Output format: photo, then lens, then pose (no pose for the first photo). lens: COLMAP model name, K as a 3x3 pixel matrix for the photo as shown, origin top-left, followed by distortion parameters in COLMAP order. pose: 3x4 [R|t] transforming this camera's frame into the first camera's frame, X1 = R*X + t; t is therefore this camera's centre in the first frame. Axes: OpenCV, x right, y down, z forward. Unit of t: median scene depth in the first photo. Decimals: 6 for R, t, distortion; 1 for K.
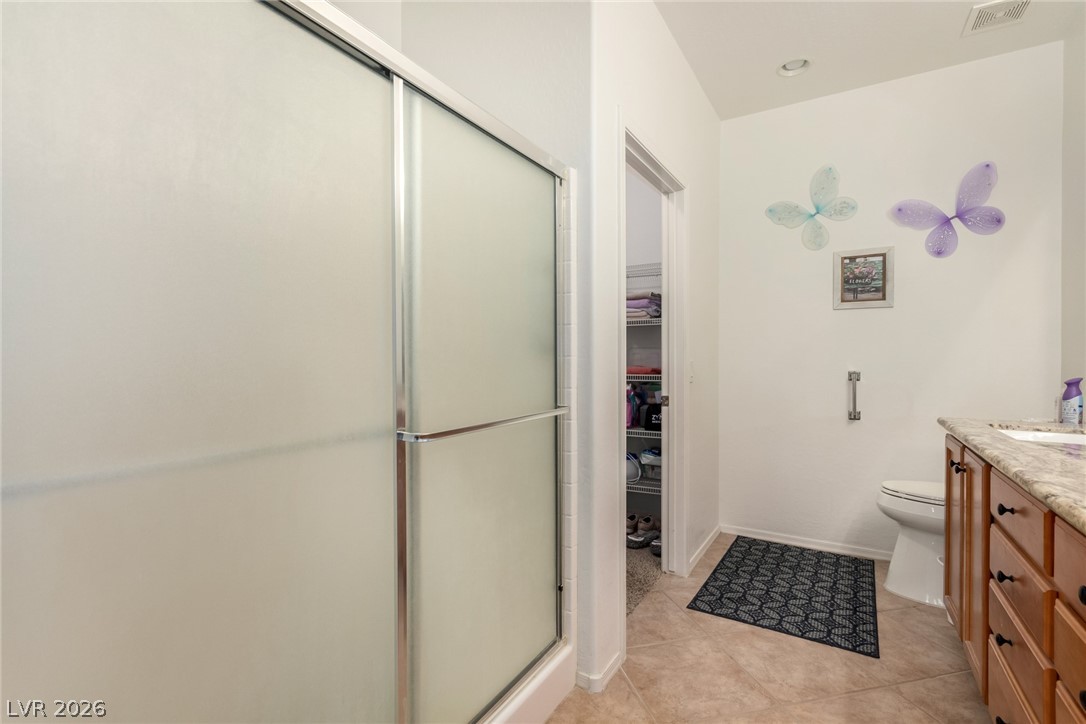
lens RADIAL K [[503.9, 0, 549.8], [0, 503.9, 361.8], [0, 0, 1]] dist [0.007754, -0.001372]
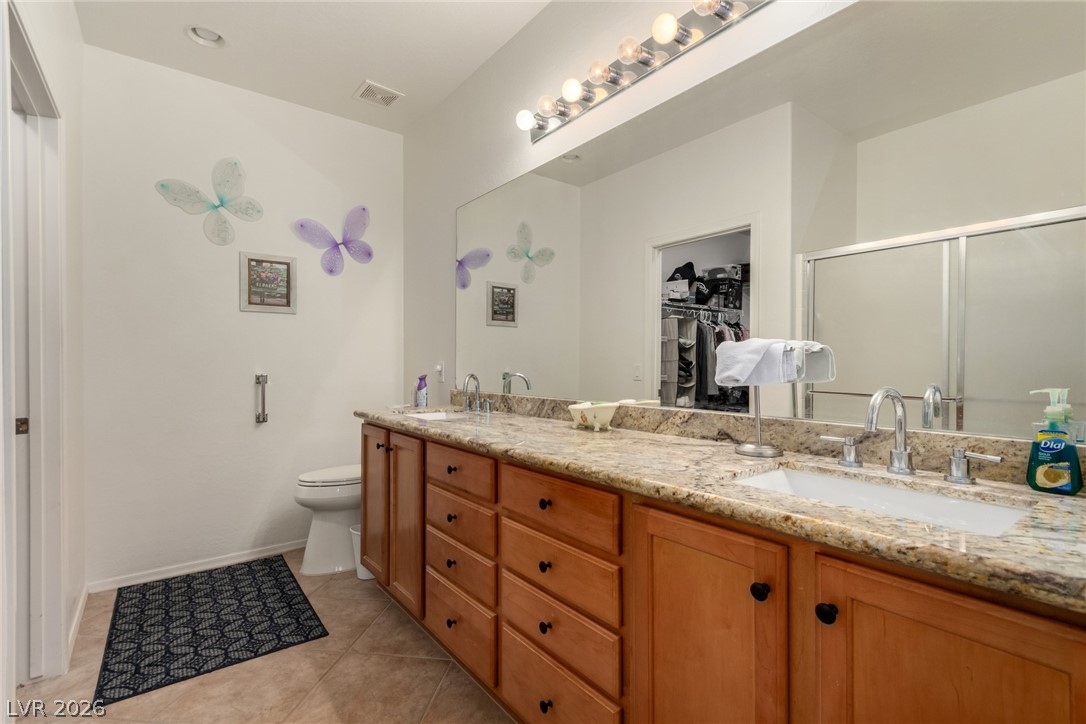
lens RADIAL K [[503.9, 0, 551.7], [0, 503.9, 363.1], [0, 0, 1]] dist [0.007754, -0.001372]
pose [[0.353544, -0.005153, 0.935404, -0.148249], [0.005887, 0.999977, 0.003283, -0.003518], [-0.935399, 0.004346, 0.353566, 0.114265]]
